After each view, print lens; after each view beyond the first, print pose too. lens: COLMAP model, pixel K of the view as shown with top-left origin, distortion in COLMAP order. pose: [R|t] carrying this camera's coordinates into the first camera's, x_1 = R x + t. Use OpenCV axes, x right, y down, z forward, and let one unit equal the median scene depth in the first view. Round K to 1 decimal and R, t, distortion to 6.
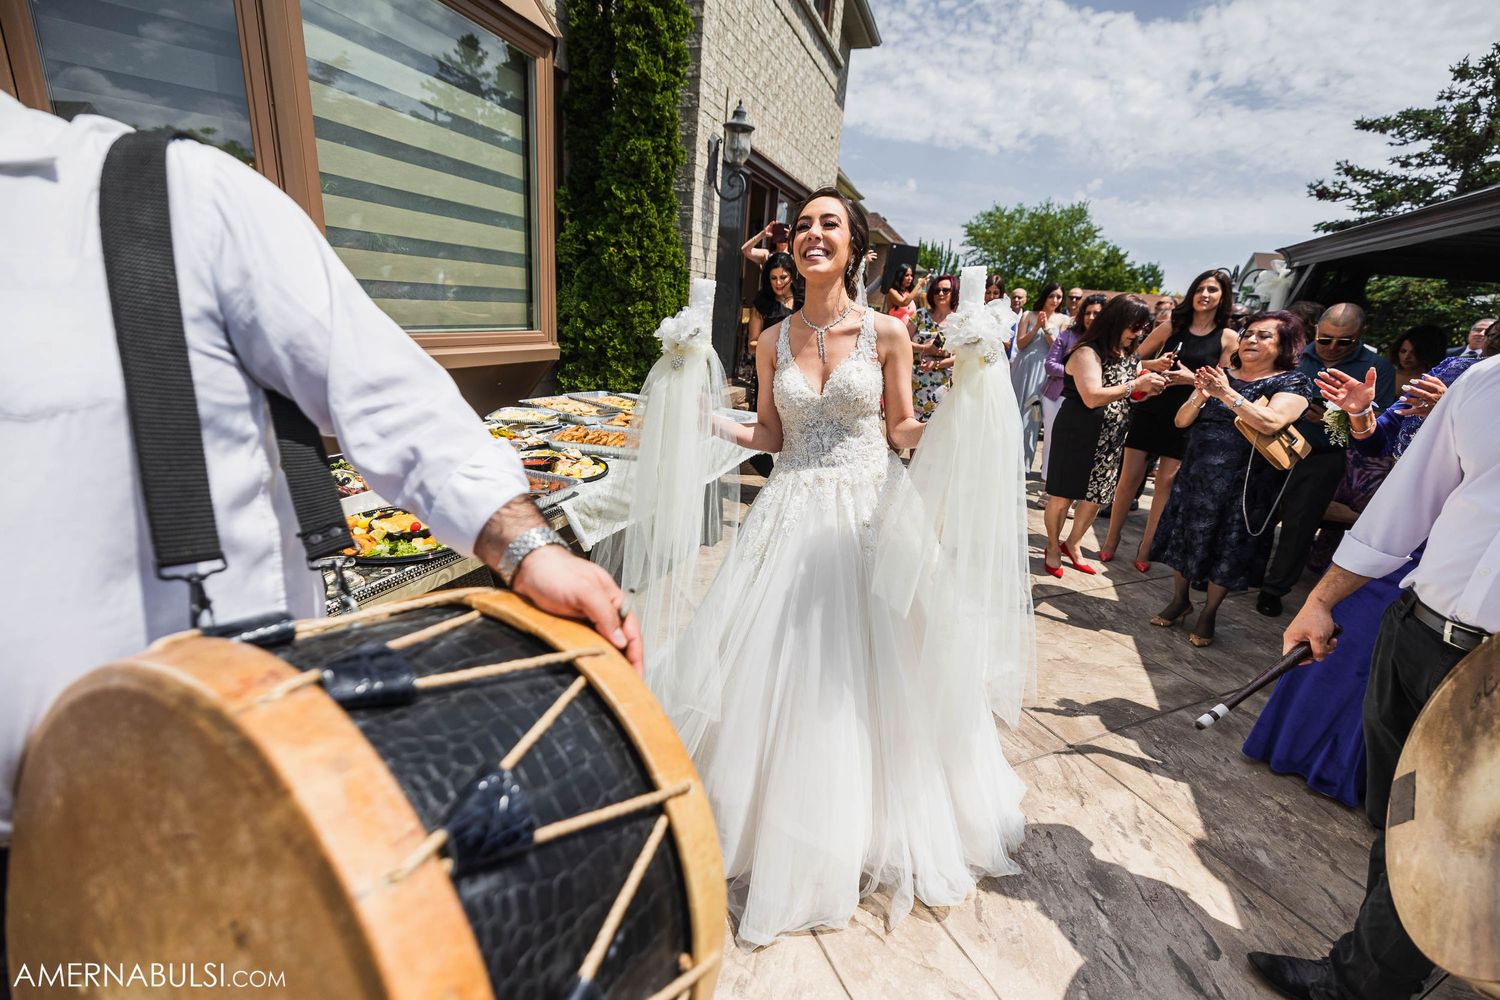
lens RADIAL K [[648.4, 0, 754.2], [0, 648.4, 512.0], [0, 0, 1]] dist [0.009286, -0.000296]
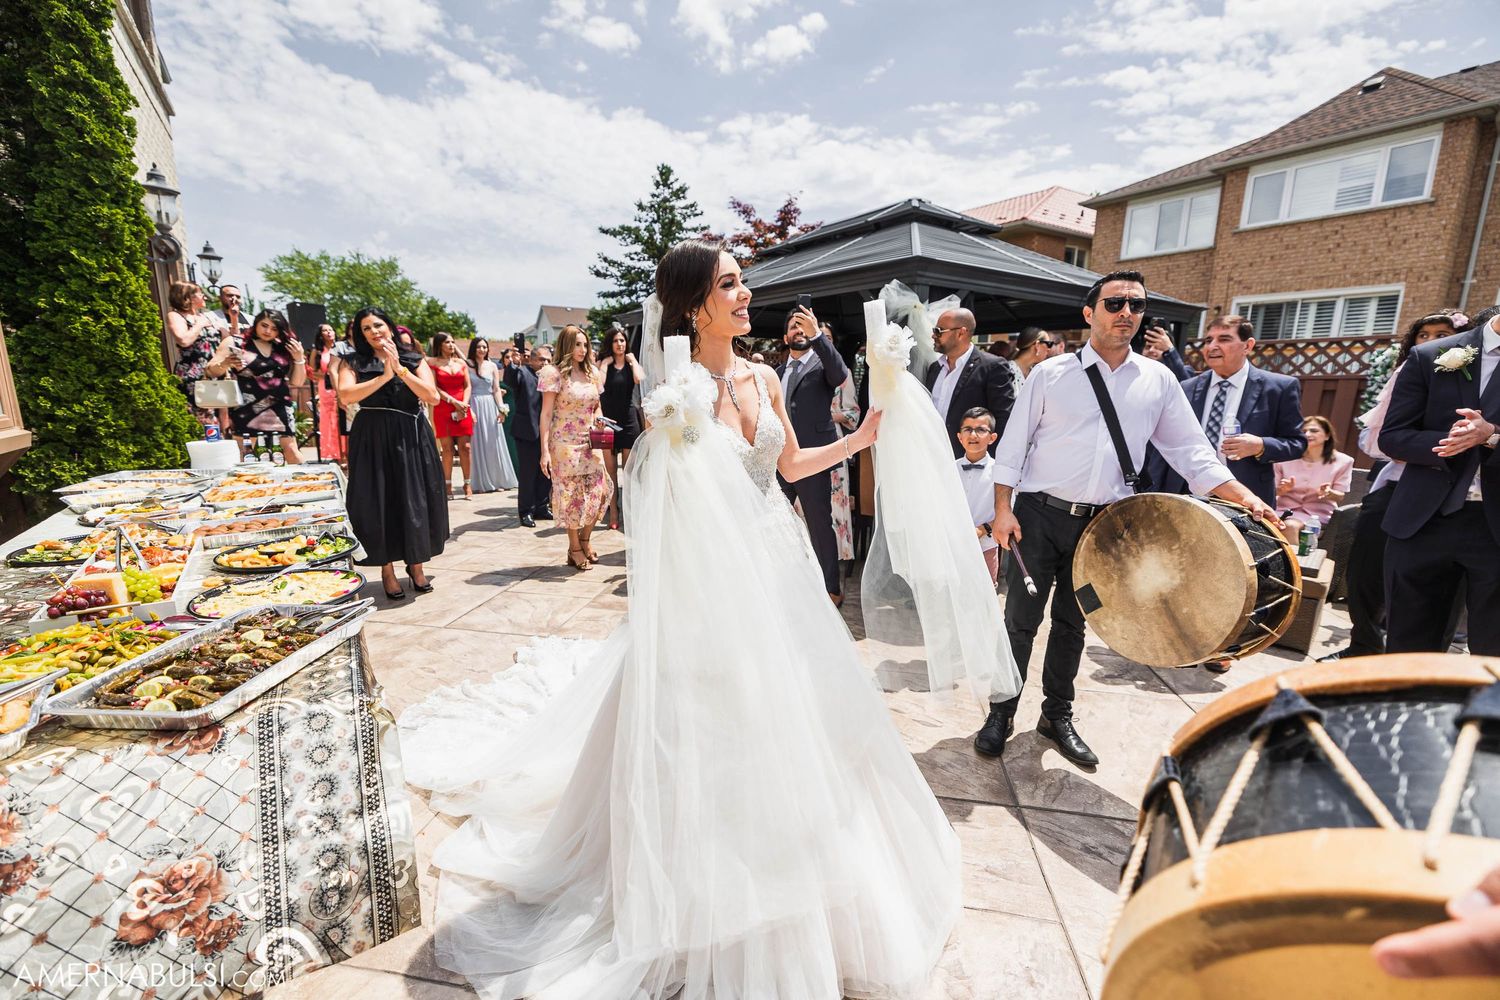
lens RADIAL K [[631.6, 0, 748.0], [0, 631.6, 503.4], [0, 0, 1]] dist [0.001779, -0.000793]
pose [[0.596952, -0.224651, 0.770182, -0.149691], [0.277296, 0.958605, 0.064685, 0.014985], [-0.752831, 0.174955, 0.634536, -0.075915]]
